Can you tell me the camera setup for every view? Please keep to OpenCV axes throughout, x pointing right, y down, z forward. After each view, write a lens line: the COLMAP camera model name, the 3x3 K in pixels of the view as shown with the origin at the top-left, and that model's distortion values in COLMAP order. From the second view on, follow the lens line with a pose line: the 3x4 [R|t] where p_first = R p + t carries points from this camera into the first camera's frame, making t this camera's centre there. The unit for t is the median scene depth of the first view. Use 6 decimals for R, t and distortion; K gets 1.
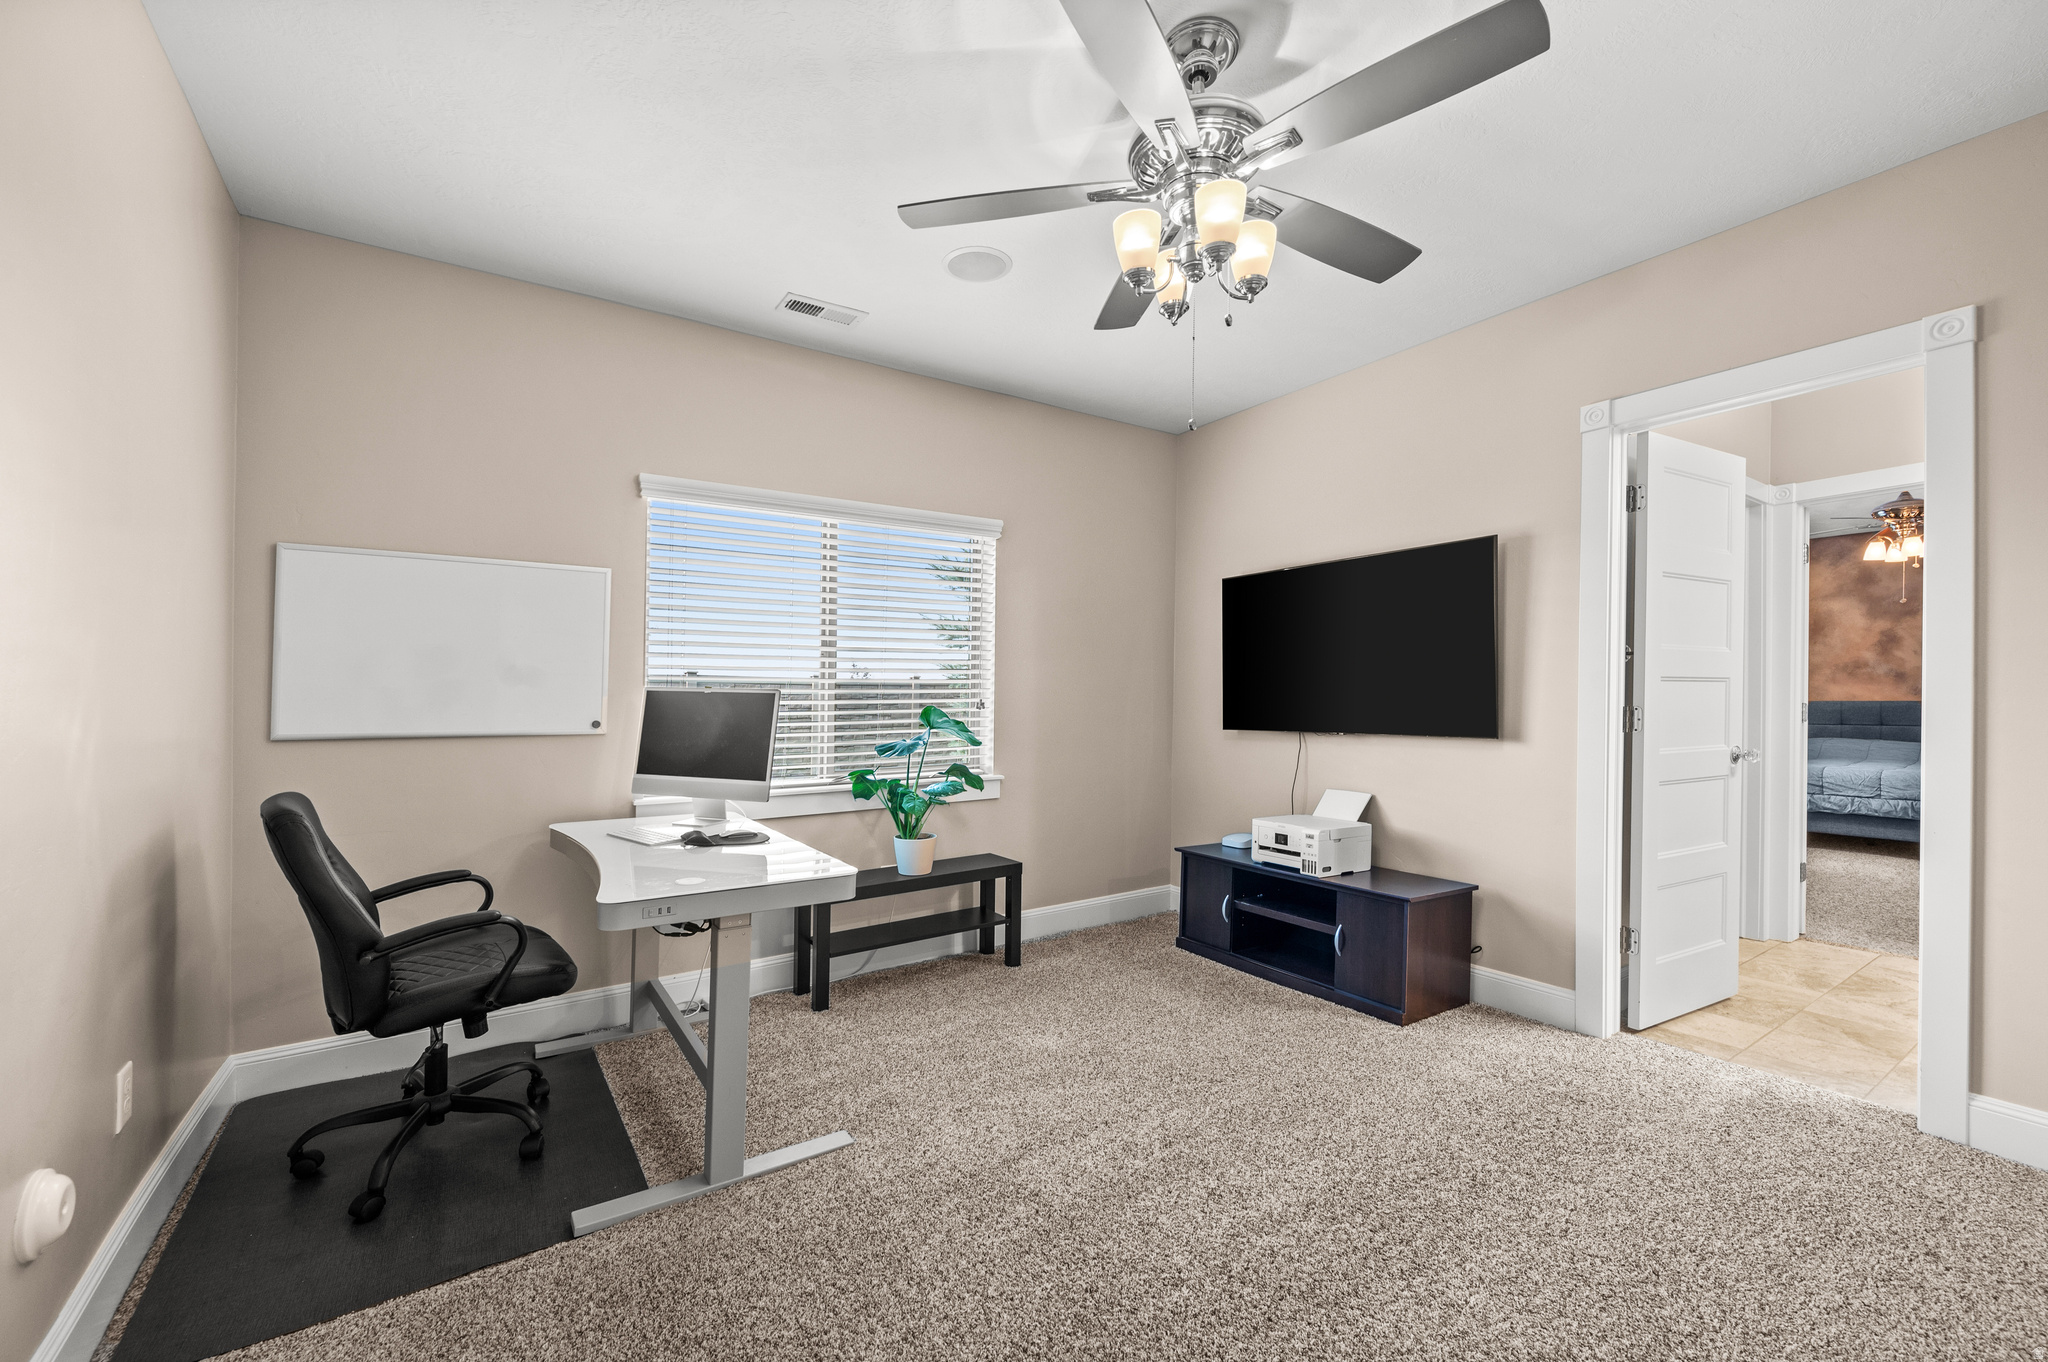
lens RADIAL K [[811.1, 0, 1028.3], [0, 811.1, 698.2], [0, 0, 1]] dist [-0.000964, -0.000048]
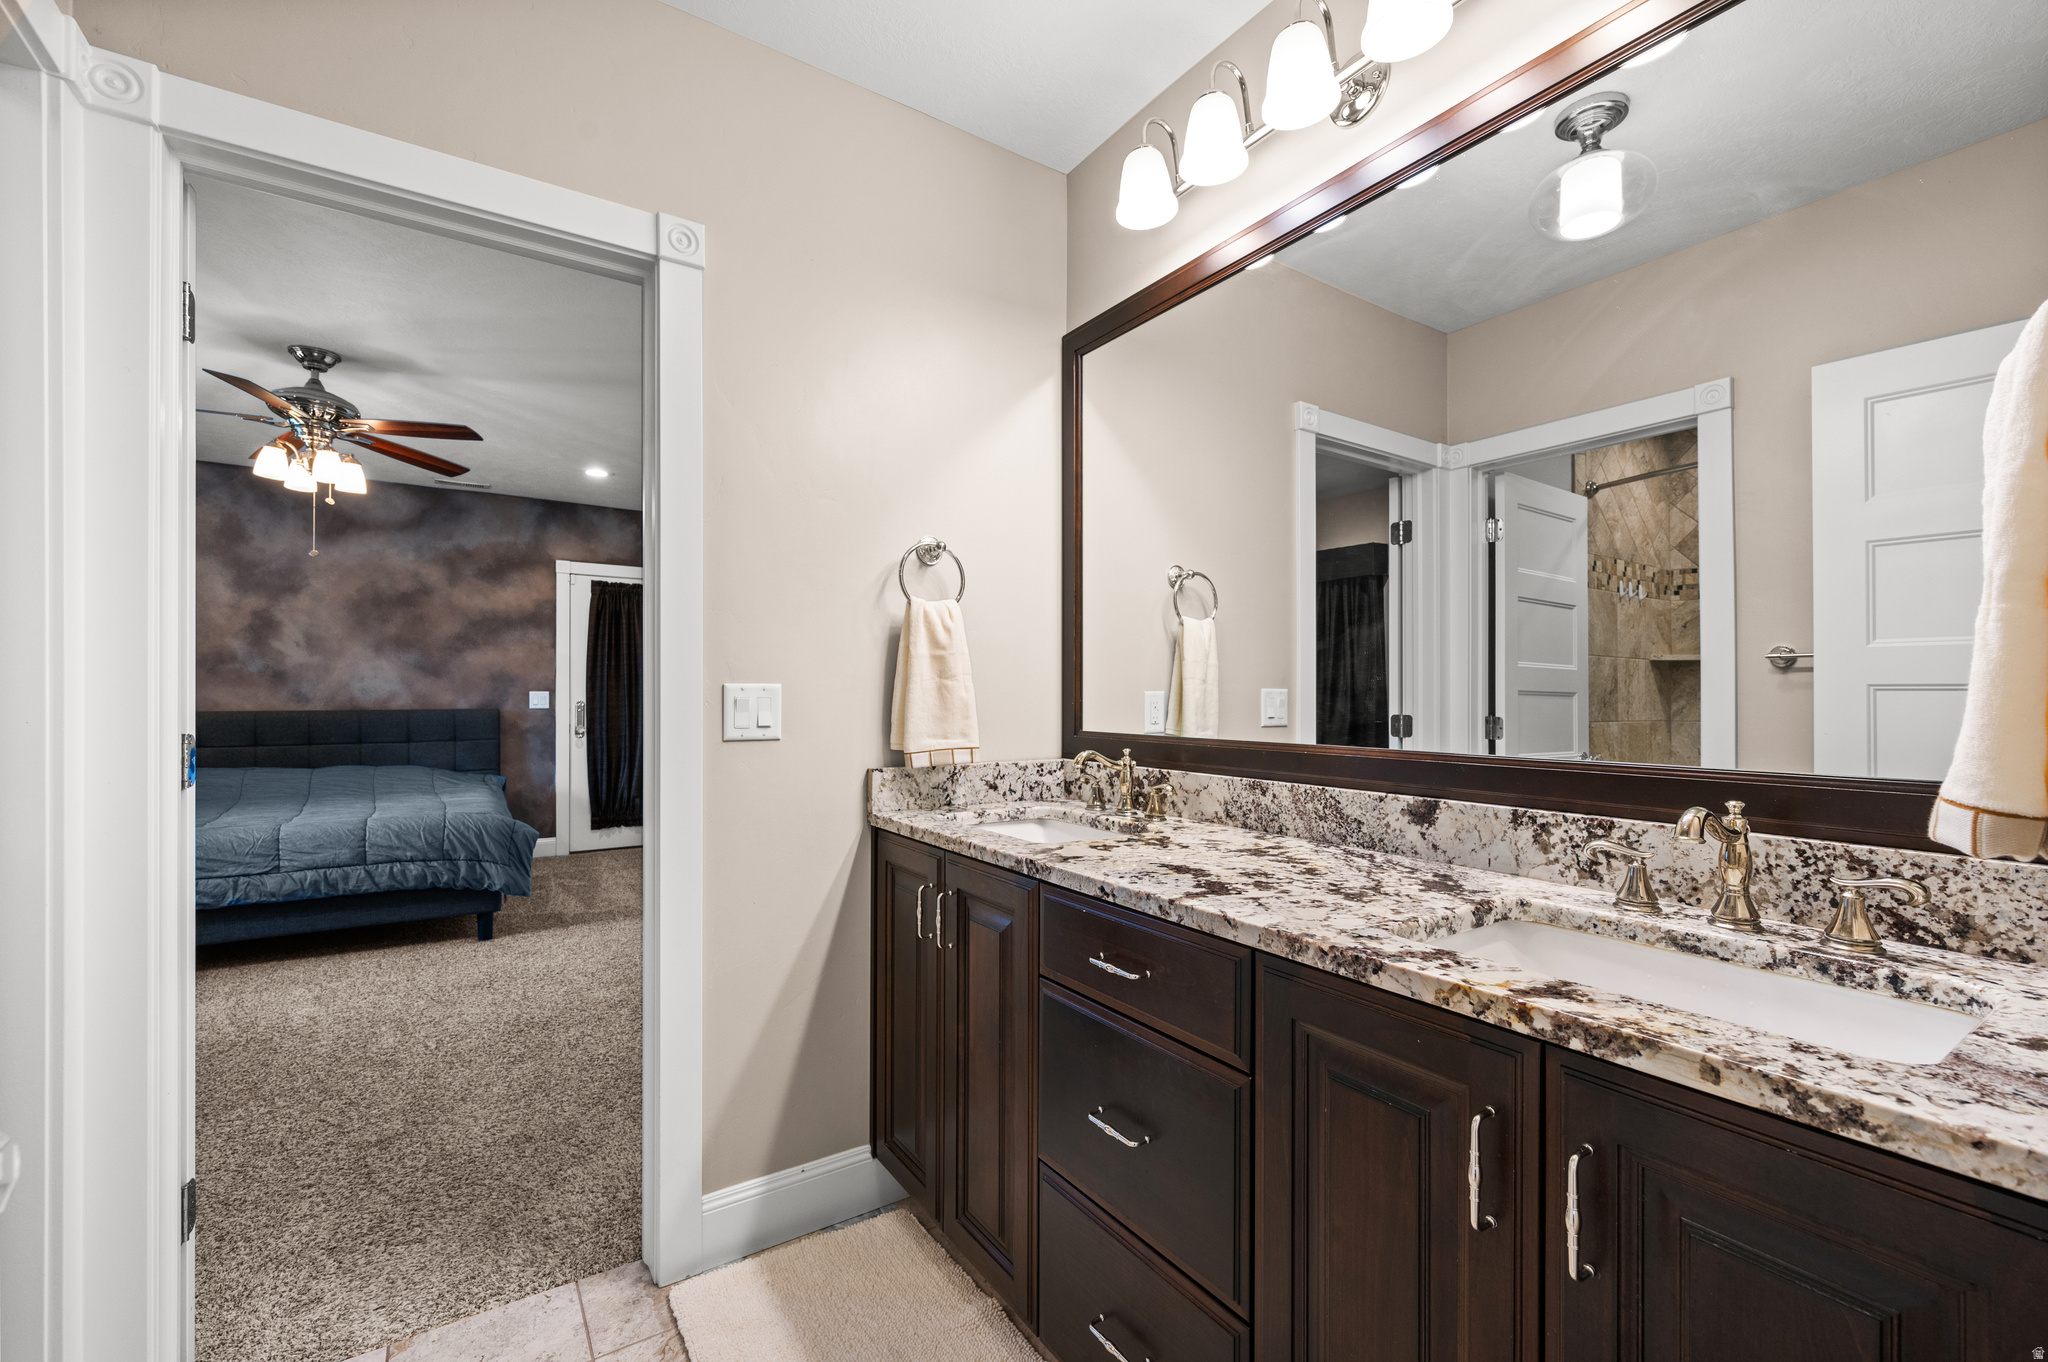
lens RADIAL K [[848.5, 0, 1022.2], [0, 848.5, 704.2], [0, 0, 1]] dist [-0.000810, -0.000140]
pose [[-0.008713, -0.010486, 0.999907, 0.353013], [0.005629, 0.999929, 0.010535, -0.007236], [-0.999946, 0.005721, -0.008654, 0.385445]]
